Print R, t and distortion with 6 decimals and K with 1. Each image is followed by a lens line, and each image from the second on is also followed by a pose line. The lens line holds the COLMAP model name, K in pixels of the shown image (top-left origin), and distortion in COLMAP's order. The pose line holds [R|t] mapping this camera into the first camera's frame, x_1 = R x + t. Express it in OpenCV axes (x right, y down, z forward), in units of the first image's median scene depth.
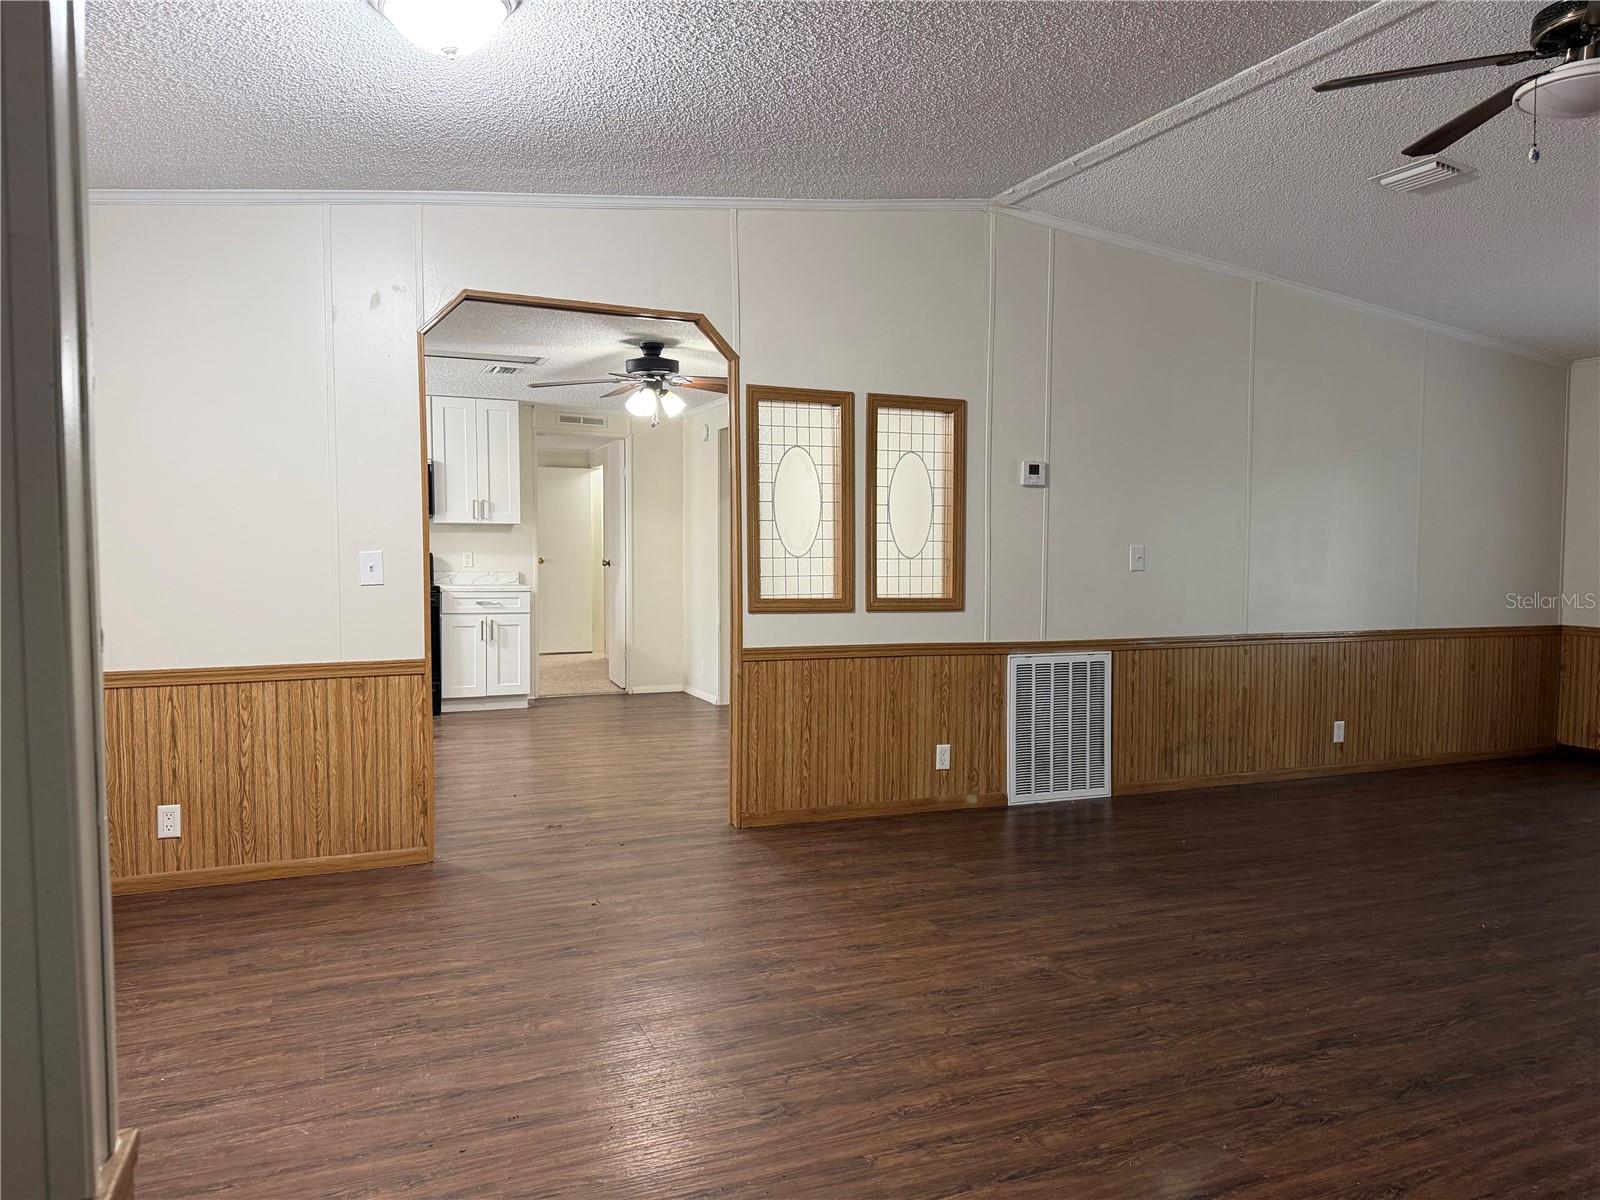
lens RADIAL K [[1129.9, 0, 811.8], [0, 1129.9, 604.4], [0, 0, 1]] dist [0.070181, -0.073683]
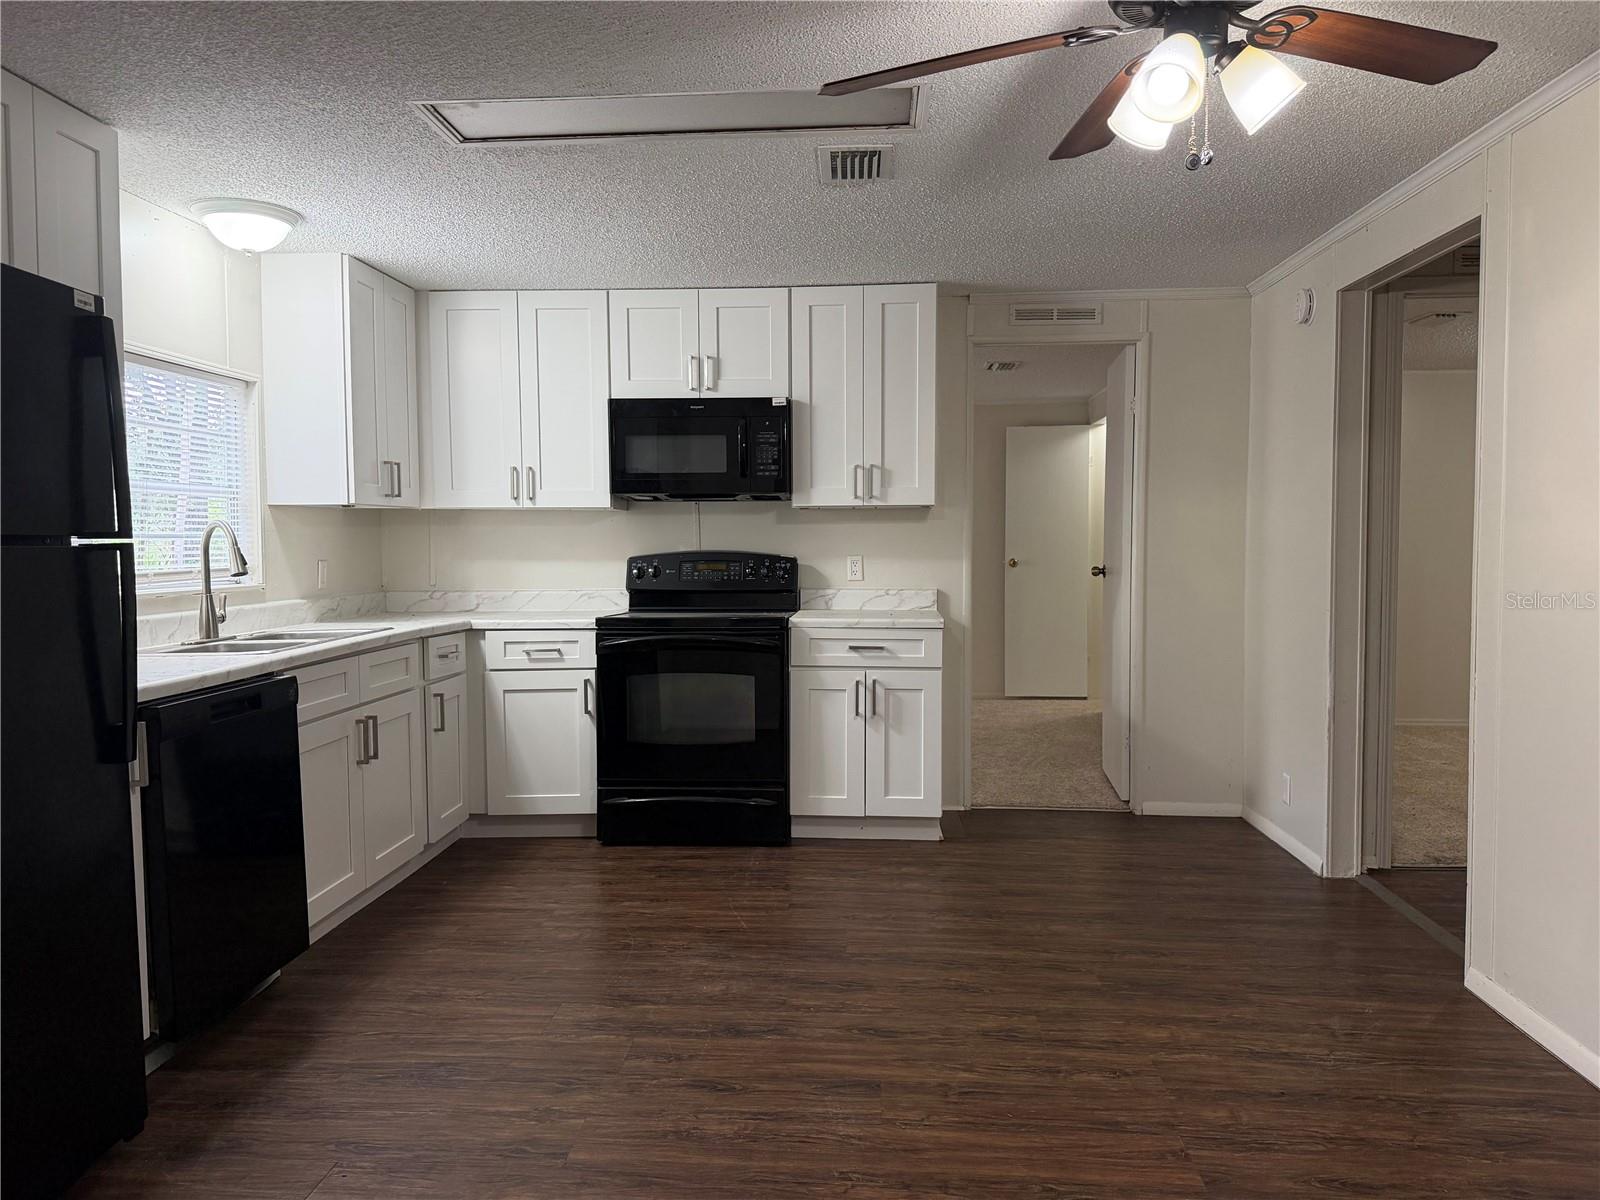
lens RADIAL K [[1129.9, 0, 801.6], [0, 1129.9, 606.4], [0, 0, 1]] dist [0.070181, -0.073683]
pose [[0.893435, 0.015837, -0.448913, -0.065757], [-0.011806, 0.999861, 0.011776, -0.026947], [0.449038, -0.005221, 0.893498, 0.476523]]
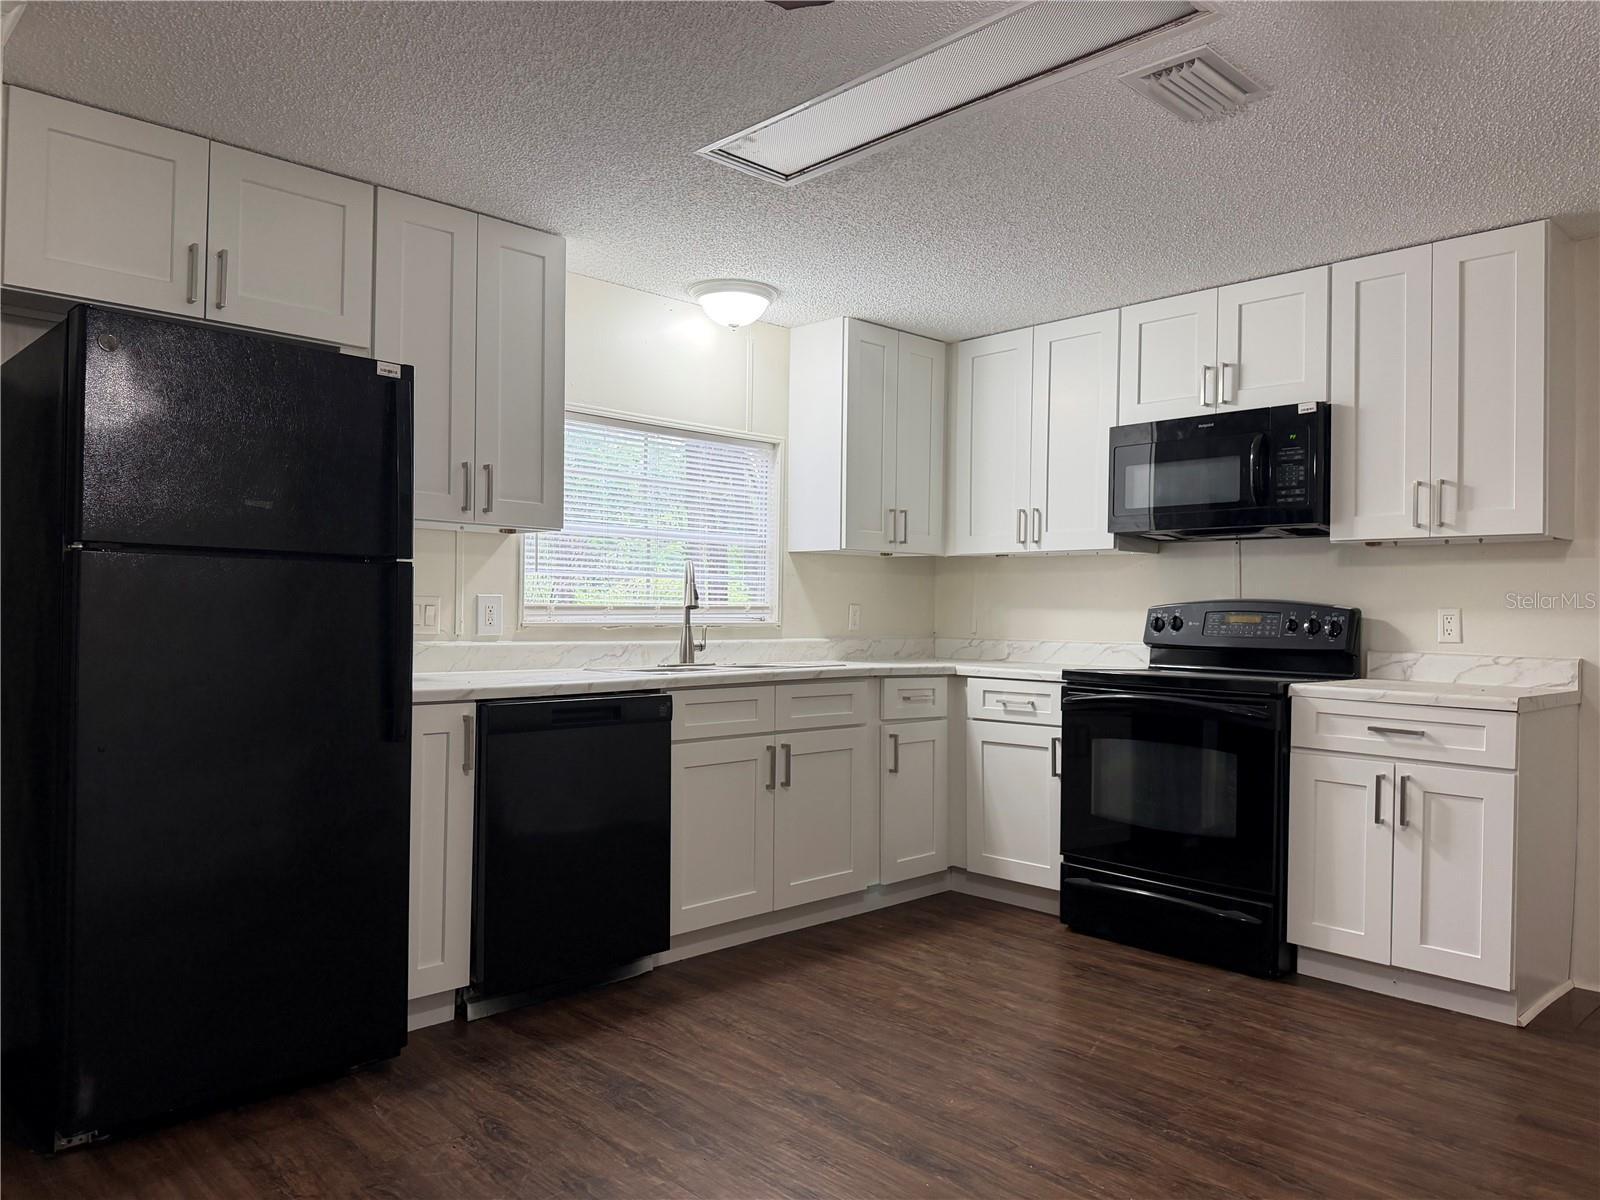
lens RADIAL K [[1129.9, 0, 792.5], [0, 1129.9, 607.2], [0, 0, 1]] dist [0.070181, -0.073683]
pose [[0.350737, -0.003776, -0.936466, 0.016380], [-0.057175, 0.998040, -0.025438, -0.021749], [0.934727, 0.062464, 0.349834, 0.633222]]
